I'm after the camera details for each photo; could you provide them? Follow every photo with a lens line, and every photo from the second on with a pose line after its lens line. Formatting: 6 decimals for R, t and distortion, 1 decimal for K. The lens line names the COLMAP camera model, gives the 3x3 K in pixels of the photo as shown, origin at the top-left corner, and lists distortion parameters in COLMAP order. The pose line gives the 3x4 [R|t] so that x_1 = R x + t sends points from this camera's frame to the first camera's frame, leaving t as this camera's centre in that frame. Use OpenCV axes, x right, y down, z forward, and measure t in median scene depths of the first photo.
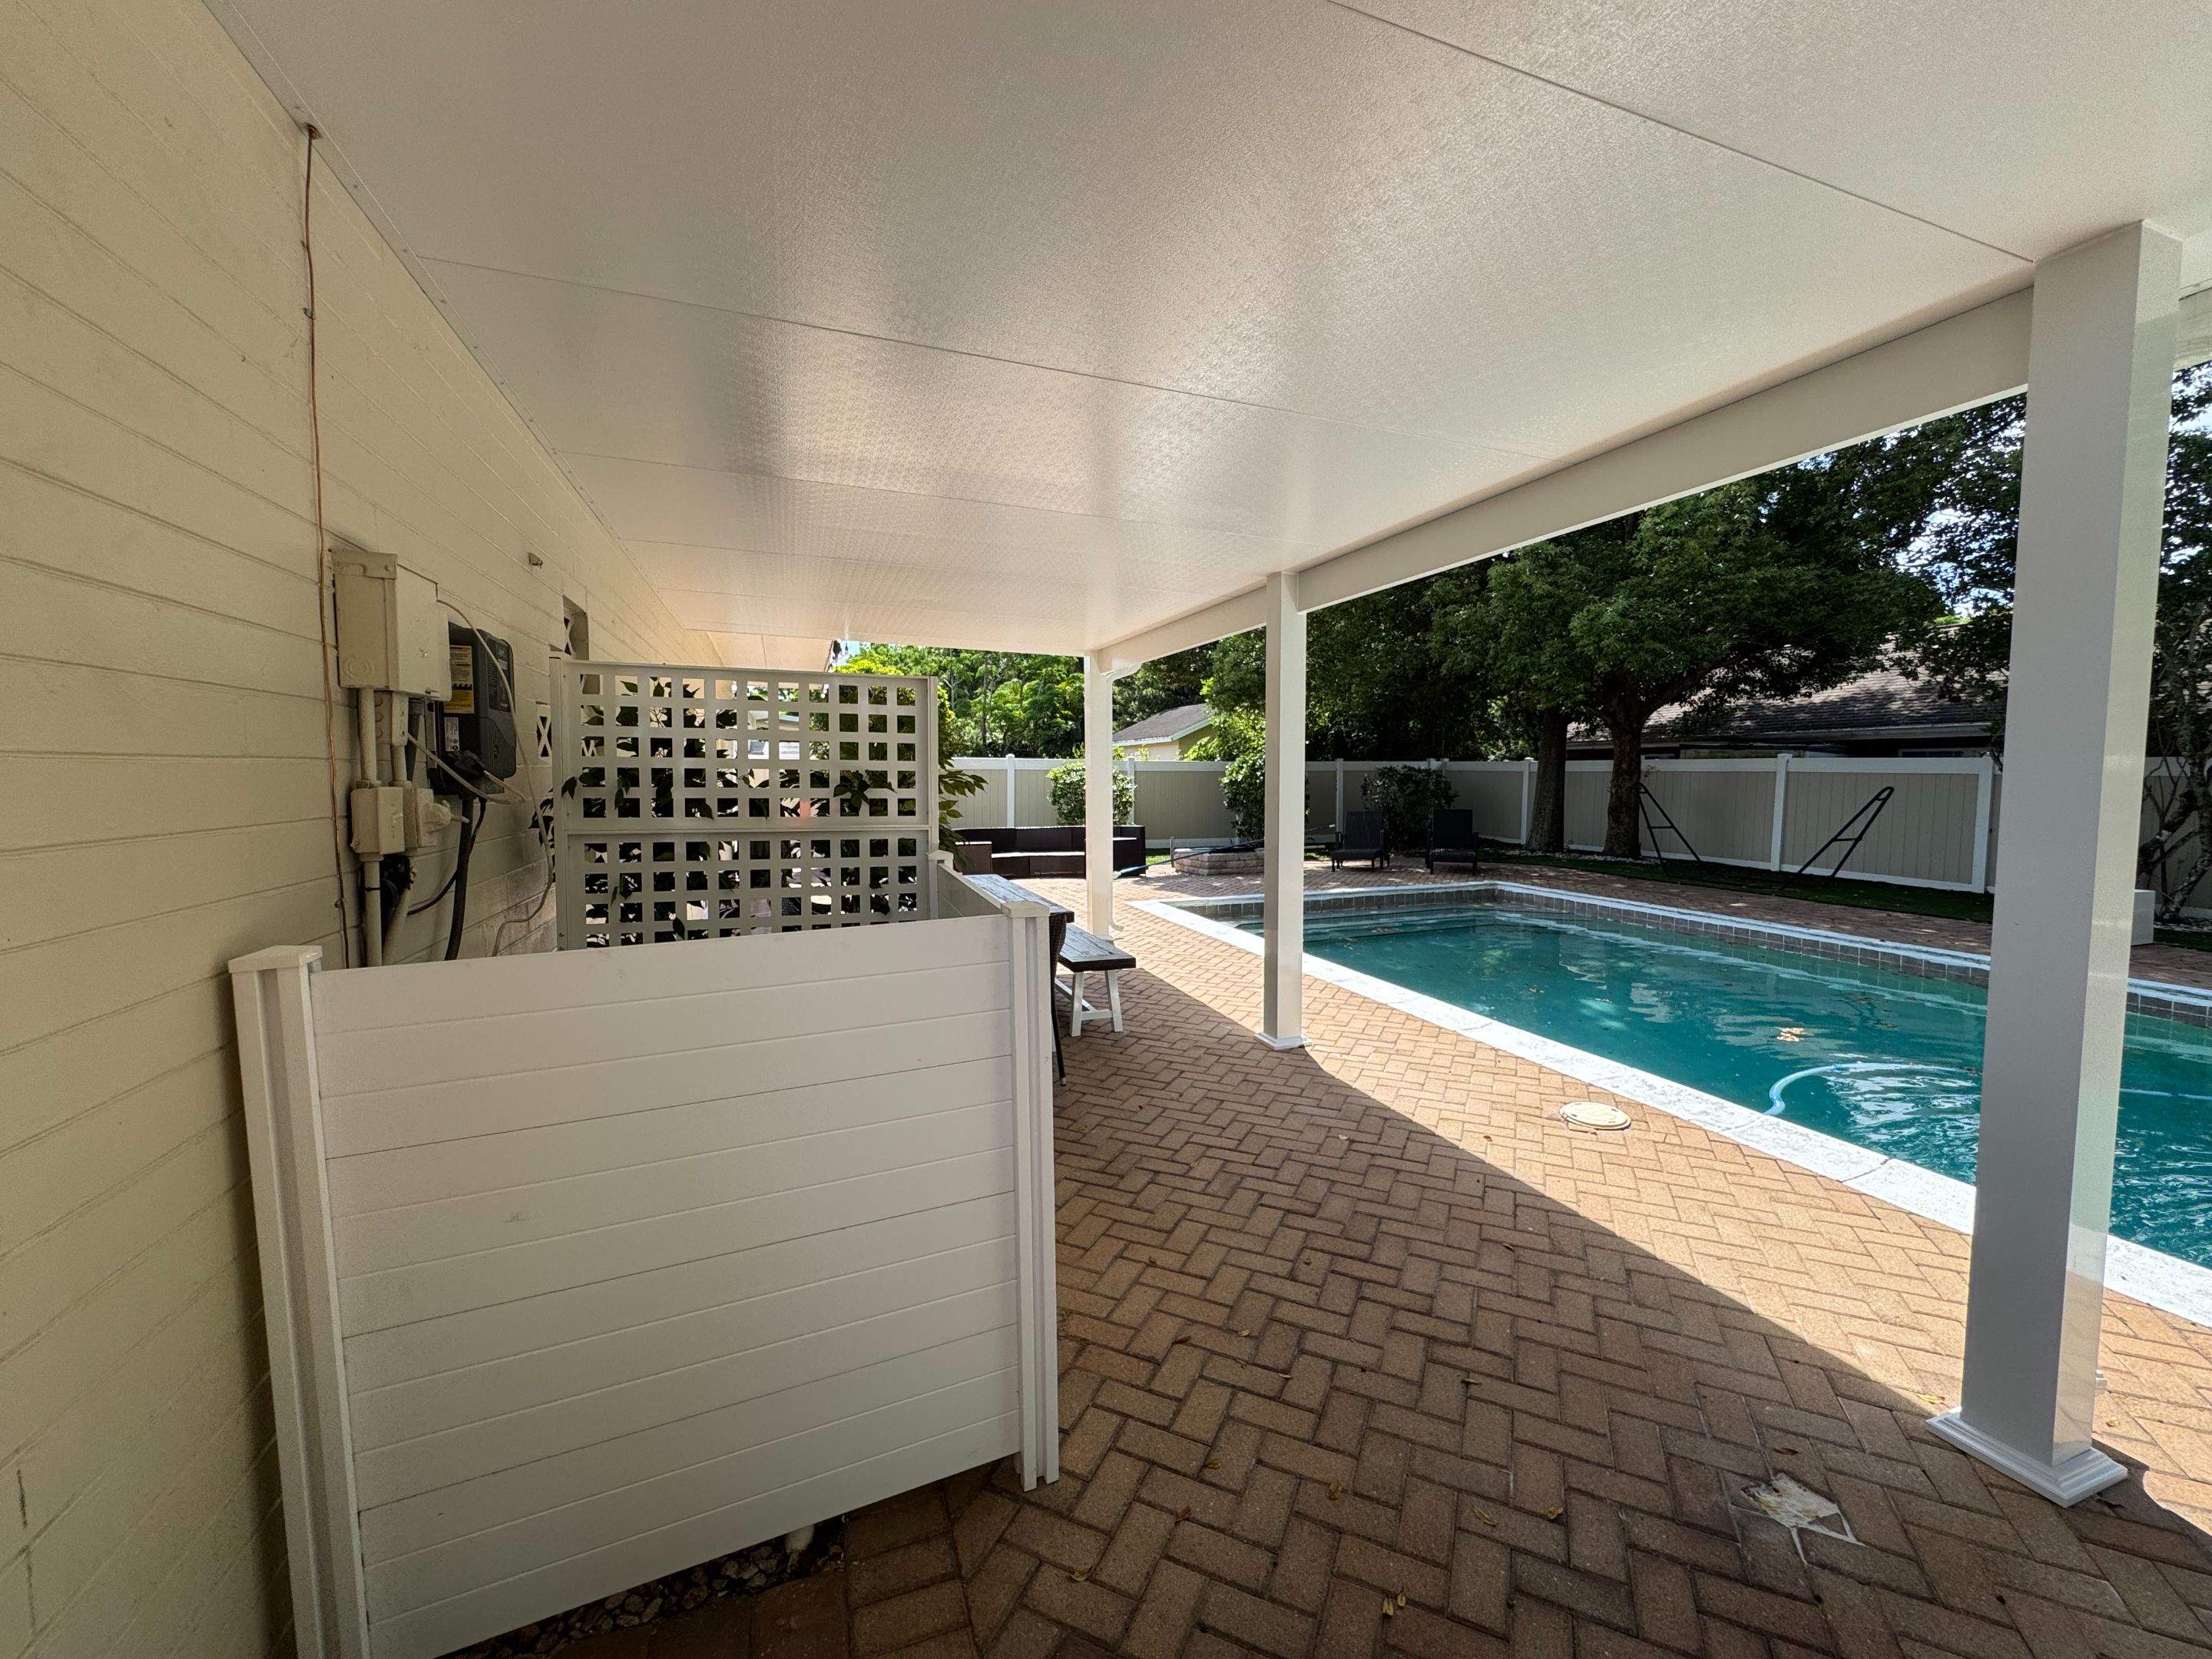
lens RADIAL K [[878.6, 0, 1121.0], [0, 878.6, 836.2], [0, 0, 1]] dist [-0.003756, -0.000093]
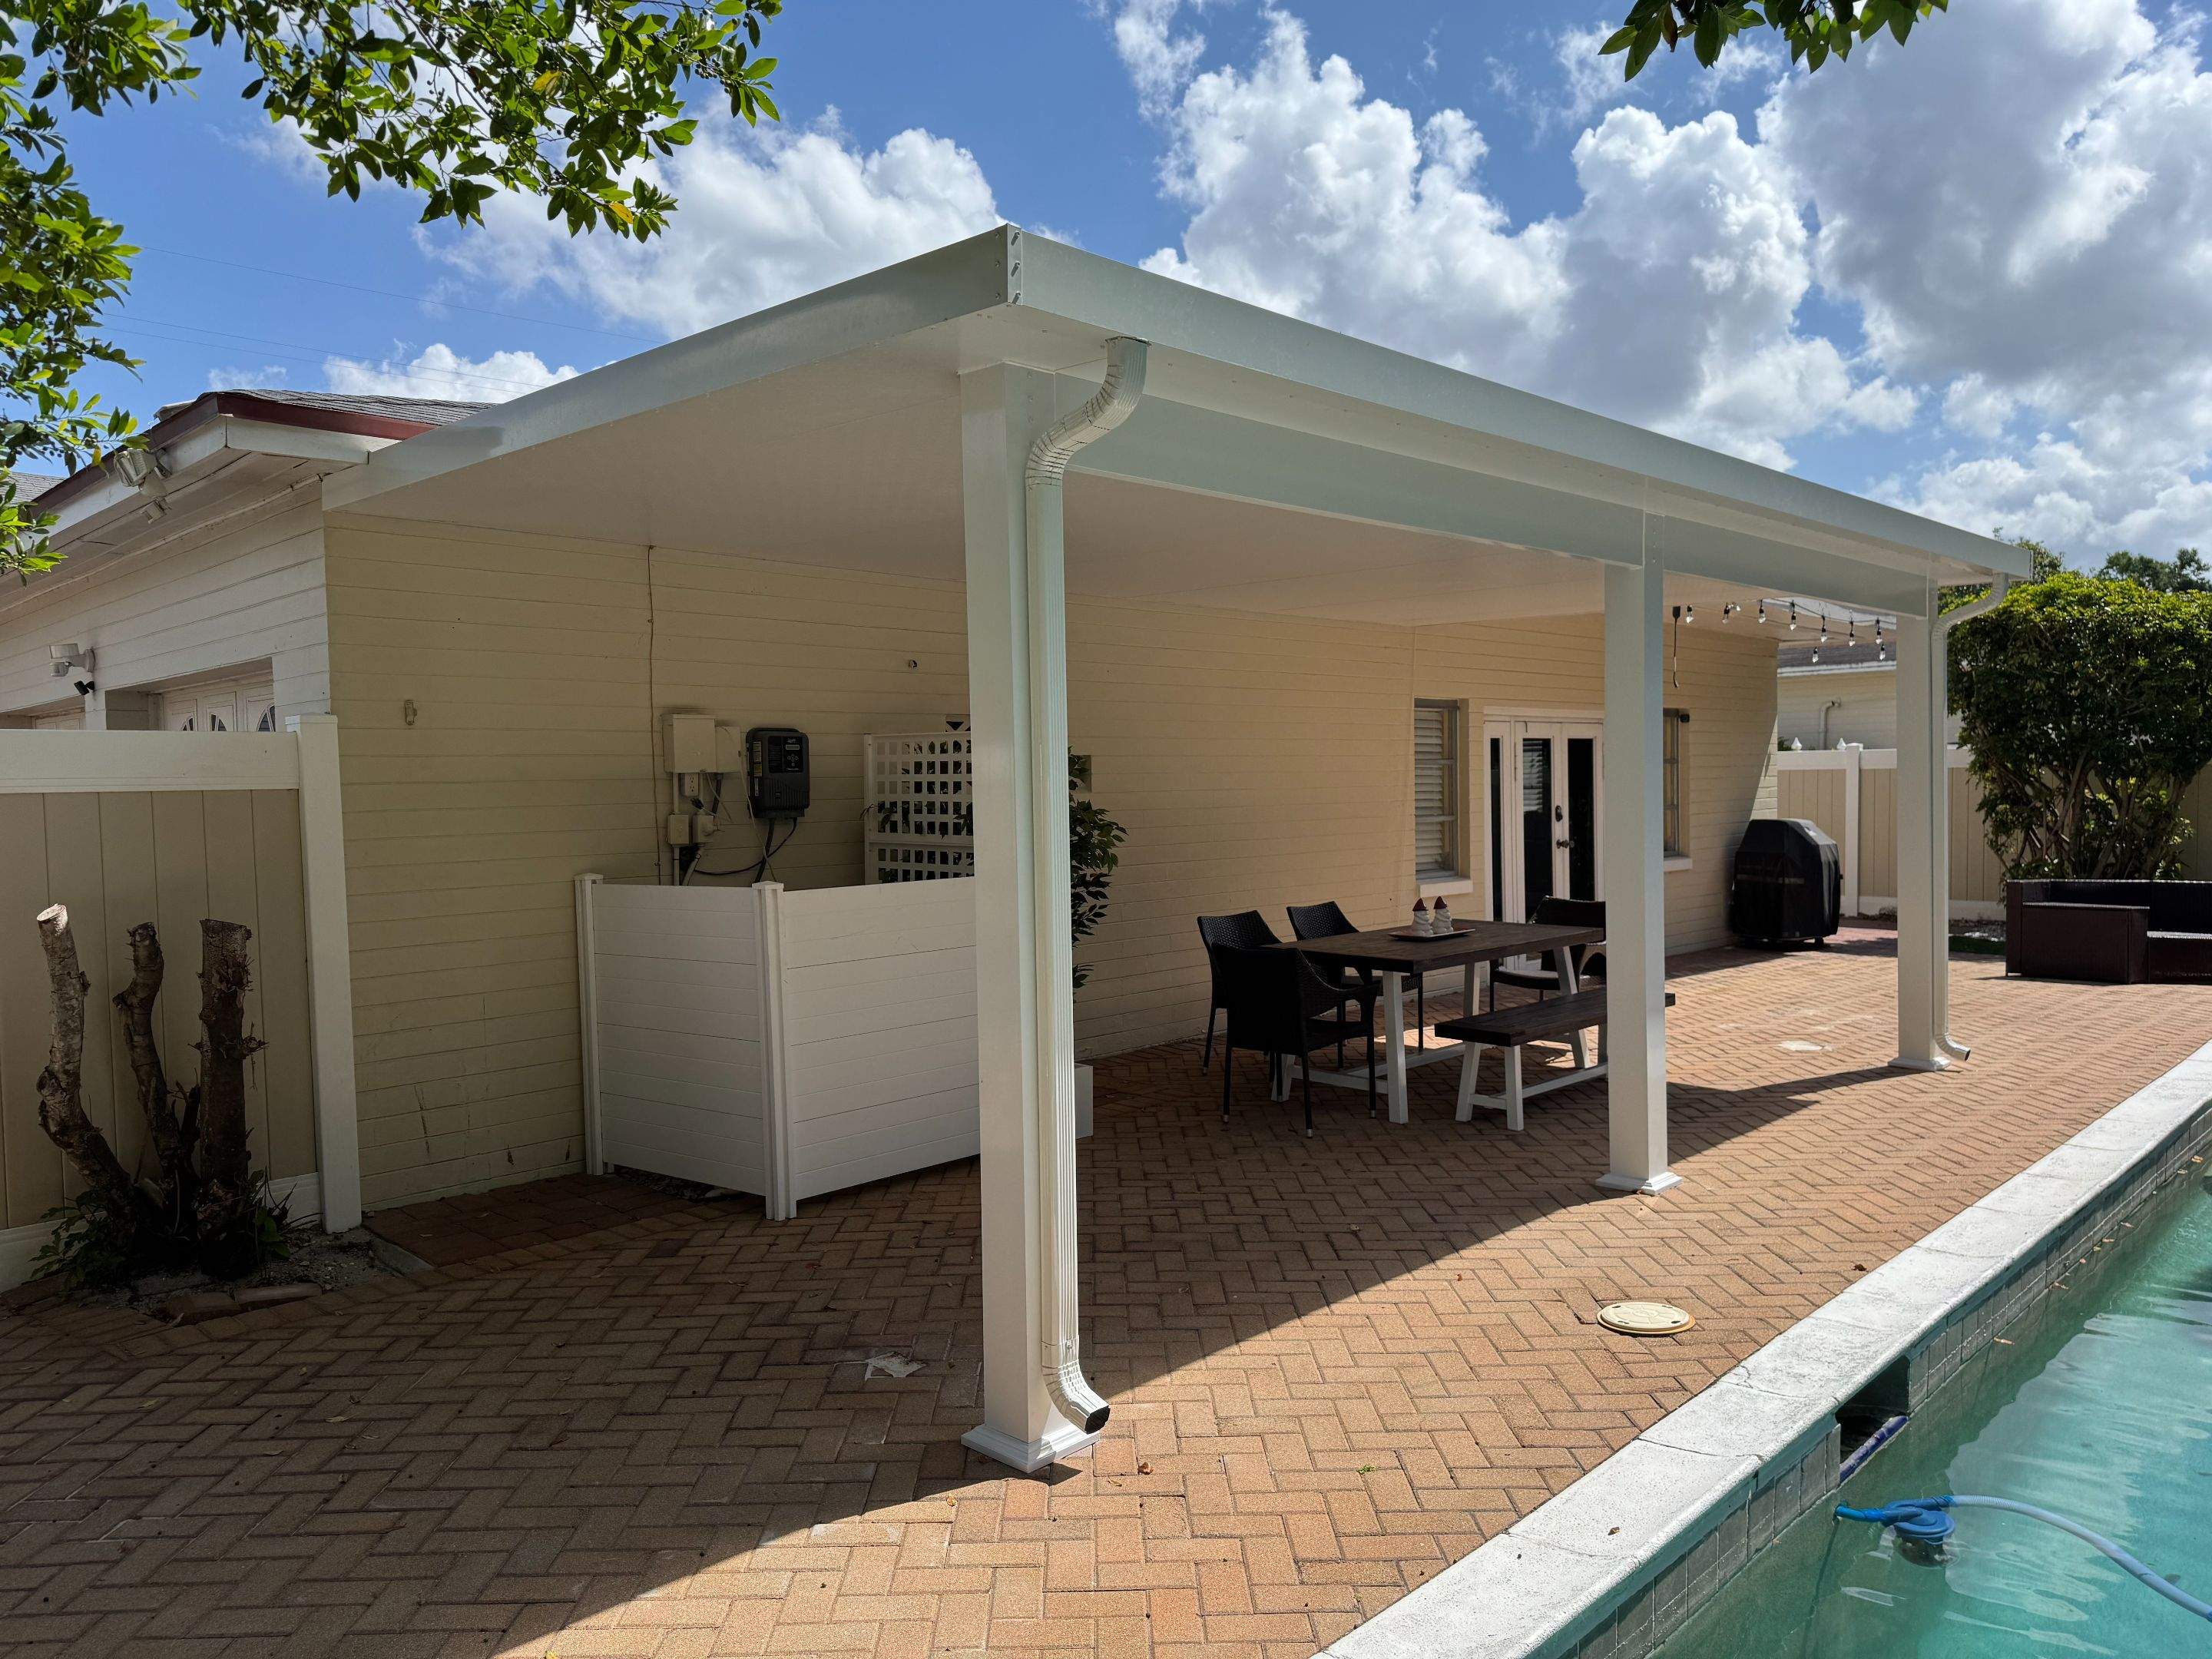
lens RADIAL K [[1513.0, 0, 1144.5], [0, 1513.0, 884.1], [0, 0, 1]] dist [0.057984, -0.042408]
pose [[0.456400, 0.055309, -0.888054, 1.493731], [-0.050853, 0.998056, 0.036025, -0.037677], [0.888320, 0.028719, 0.458325, 0.126751]]
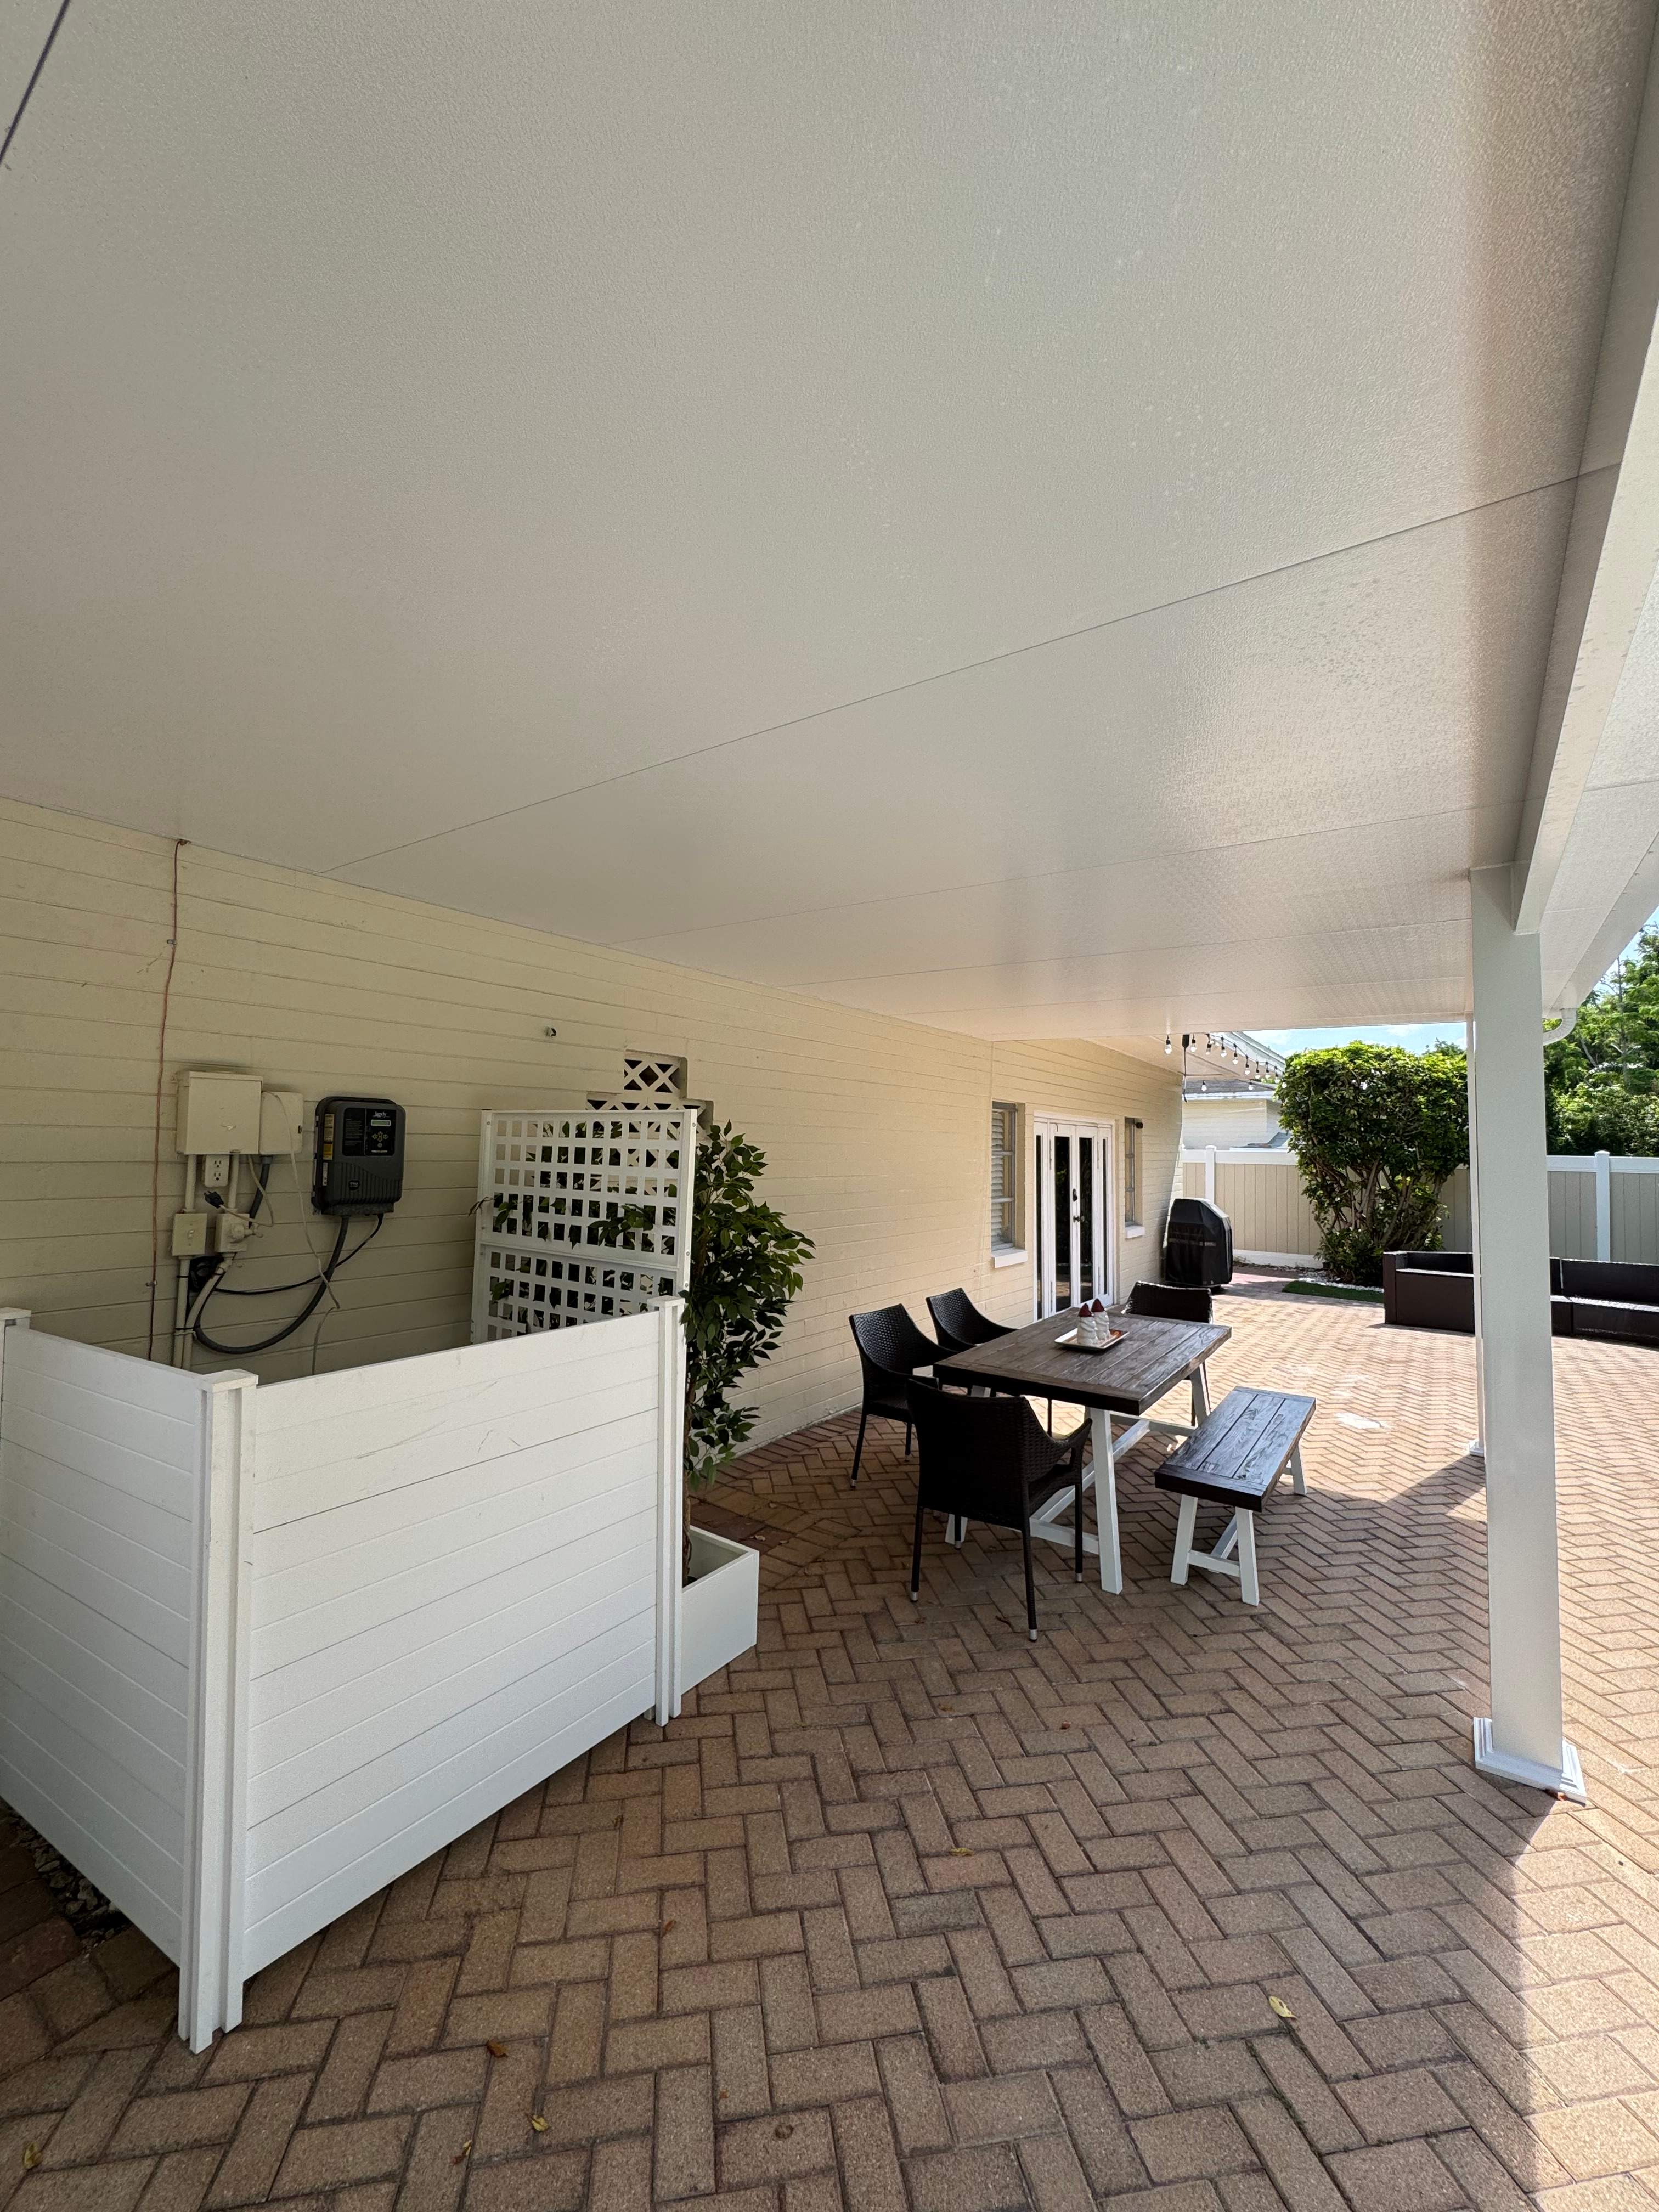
lens RADIAL K [[884.3, 0, 824.8], [0, 884.3, 1114.3], [0, 0, 1]] dist [-0.003734, 0.000823]
pose [[0.567675, -0.022755, -0.822938, 0.533810], [-0.077734, 0.993670, -0.081098, -0.091110], [0.819574, 0.110008, 0.562313, 0.475398]]
